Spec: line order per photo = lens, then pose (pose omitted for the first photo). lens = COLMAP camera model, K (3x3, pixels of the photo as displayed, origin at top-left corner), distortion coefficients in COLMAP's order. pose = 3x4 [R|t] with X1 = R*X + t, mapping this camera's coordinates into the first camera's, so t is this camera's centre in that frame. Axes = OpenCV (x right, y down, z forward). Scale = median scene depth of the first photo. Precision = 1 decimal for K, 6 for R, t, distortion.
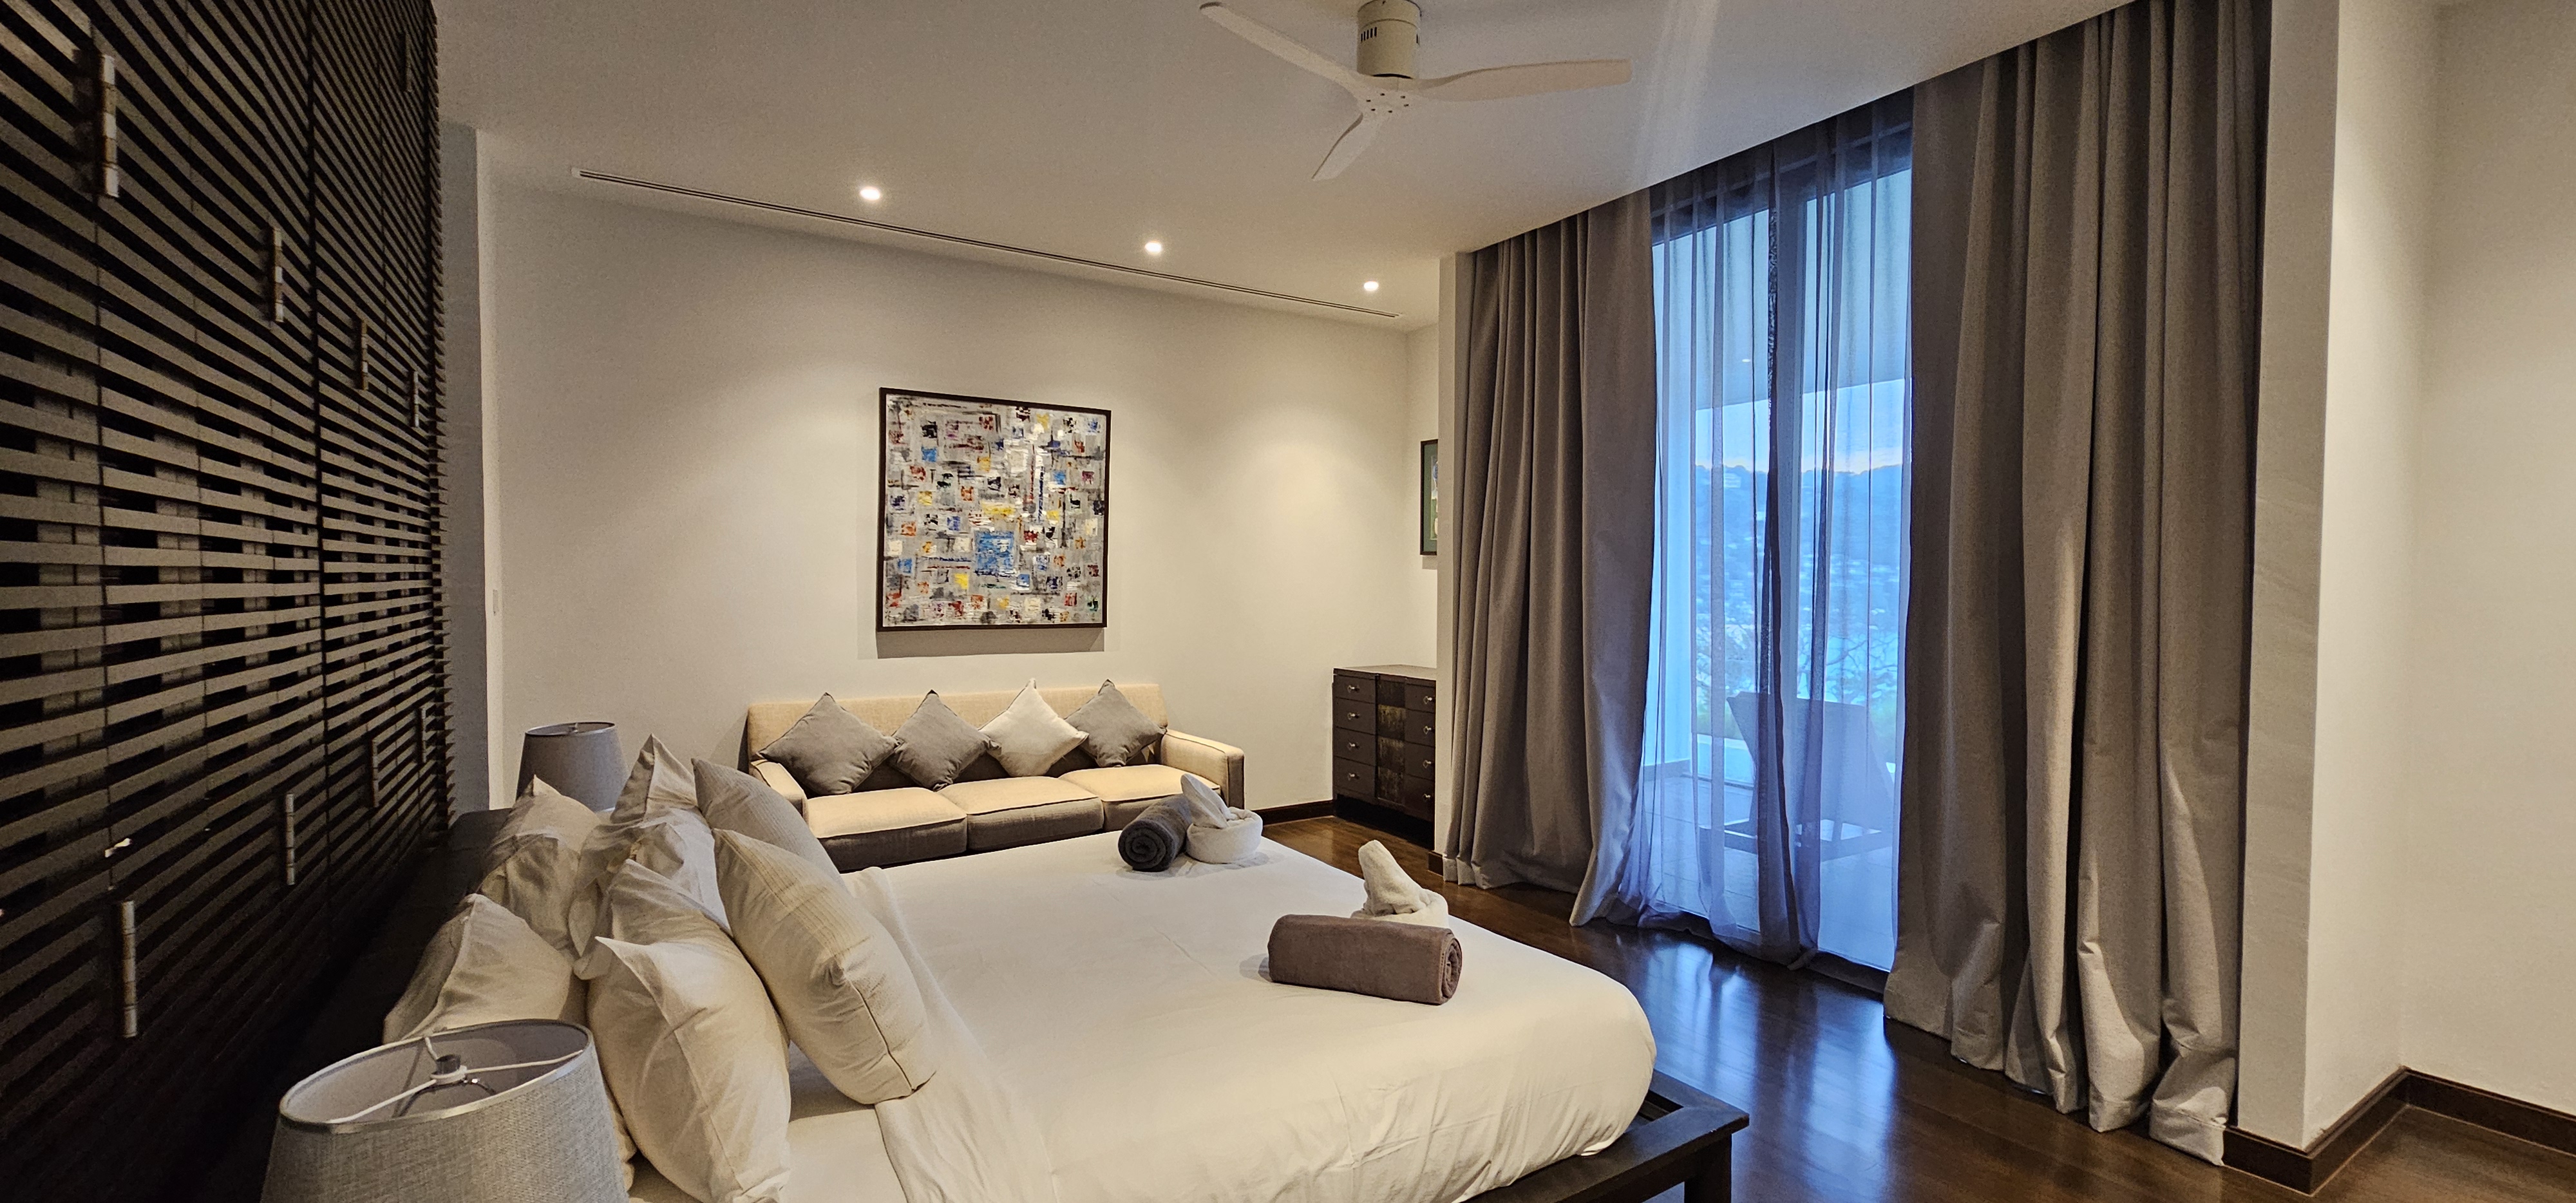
lens RADIAL K [[1045.5, 0, 1281.3], [0, 1045.5, 596.9], [0, 0, 1]] dist [-0.002275, -0.000106]
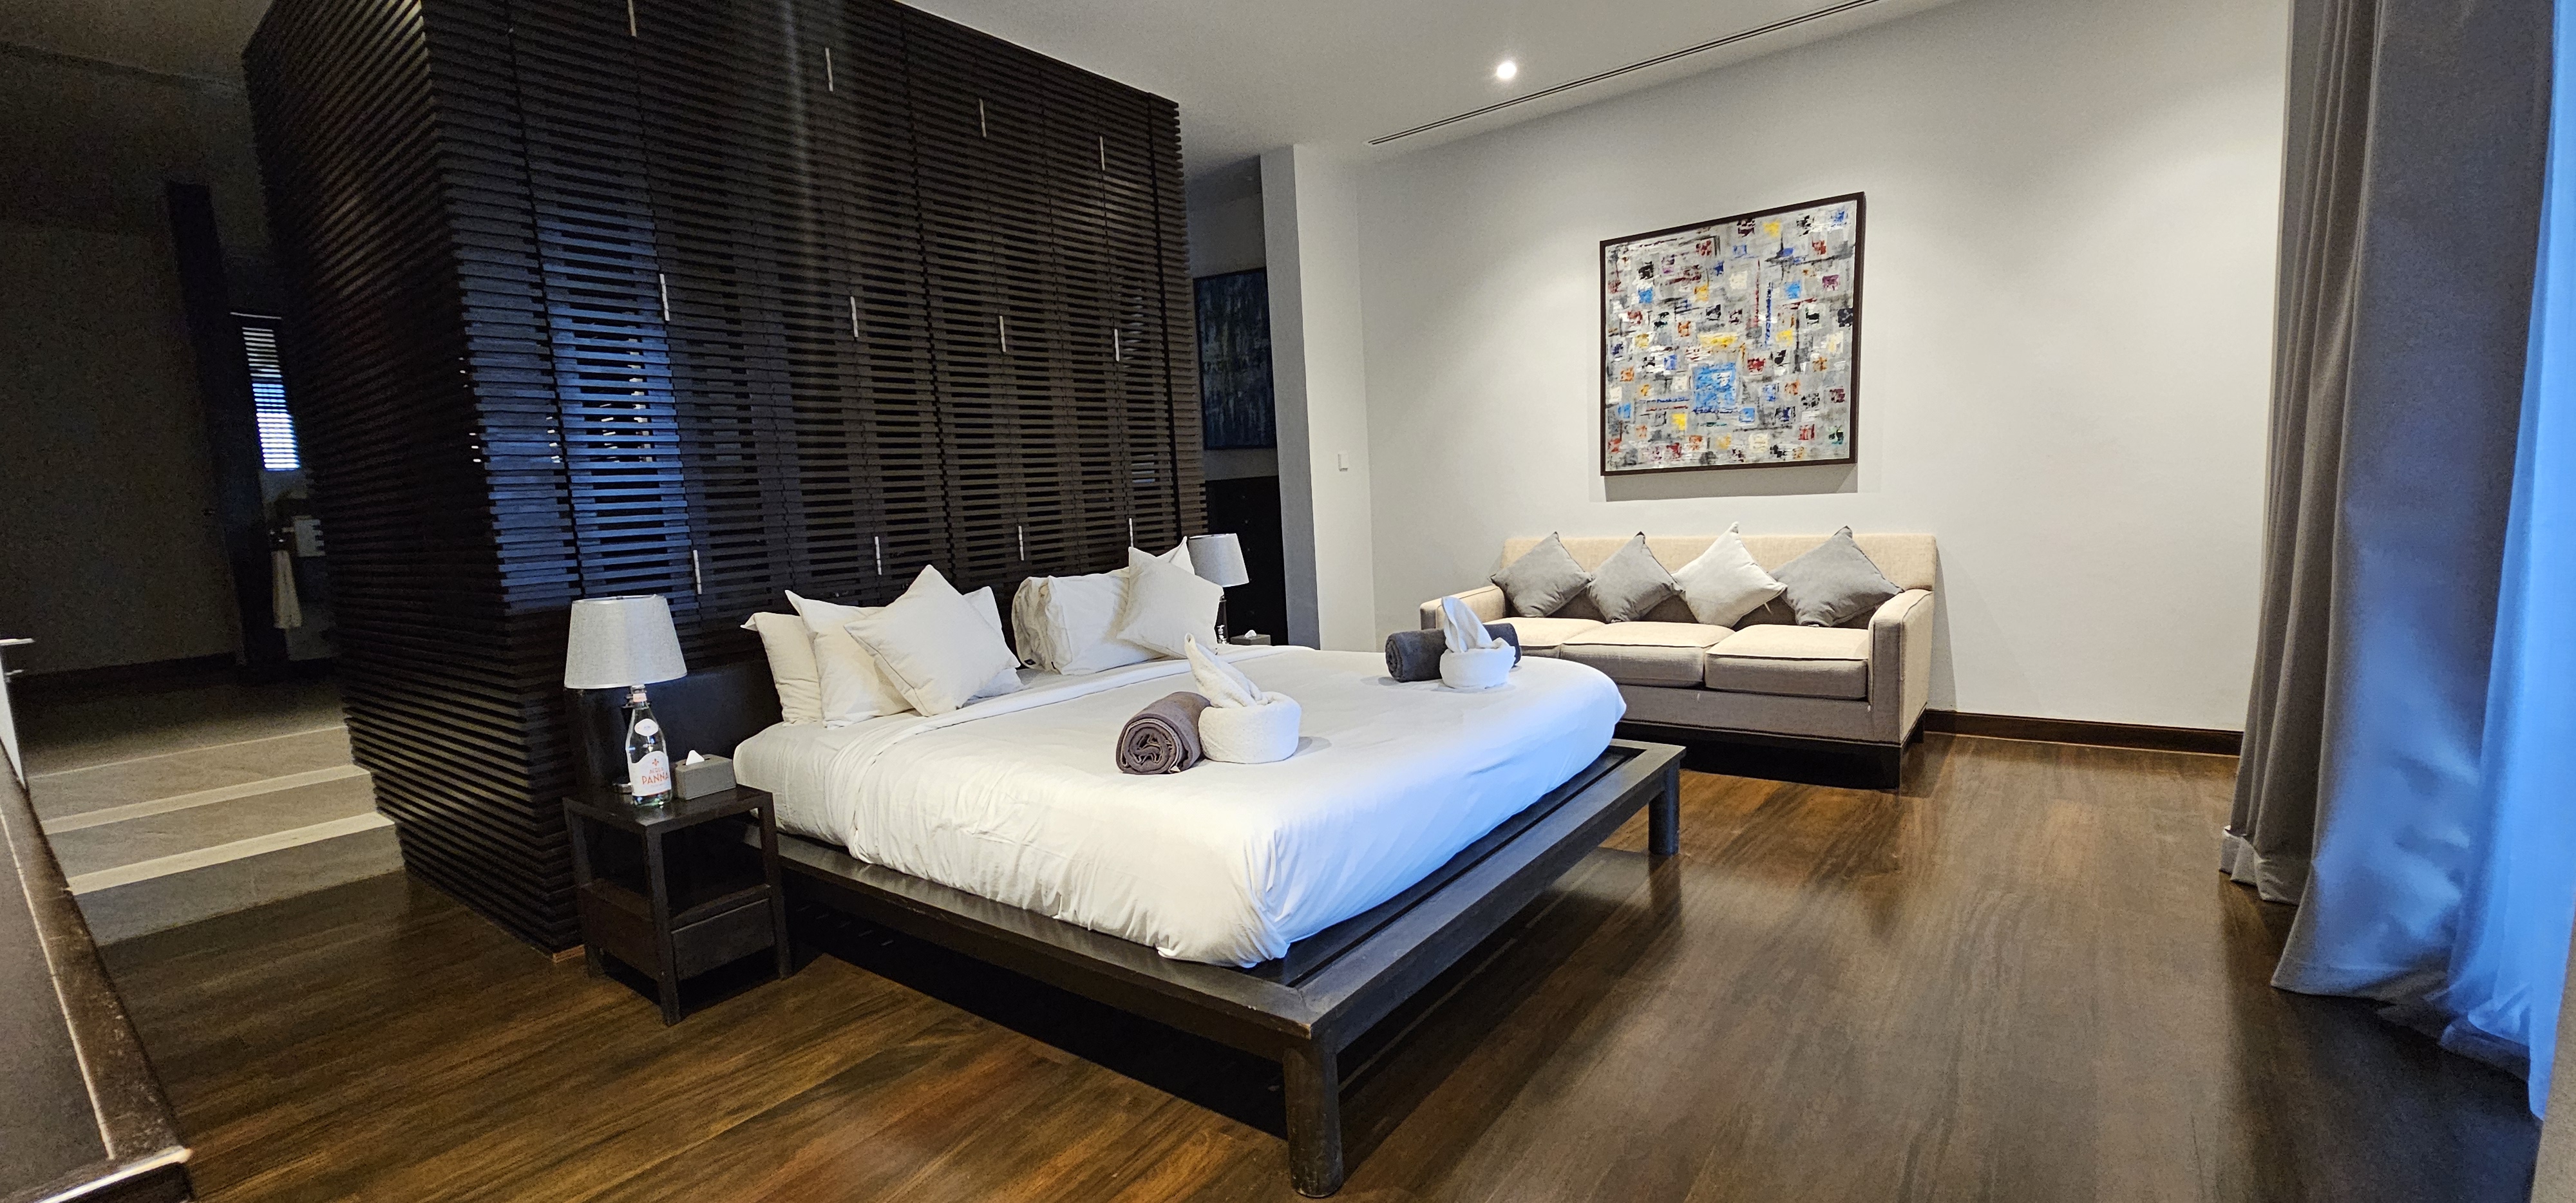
lens RADIAL K [[1045.5, 0, 1309.3], [0, 1045.5, 598.3], [0, 0, 1]] dist [-0.002275, -0.000106]
pose [[0.360381, 0.072605, -0.929975, 0.485110], [0.040717, 0.994792, 0.093443, 0.043328], [0.931916, -0.071541, 0.355547, 0.314318]]
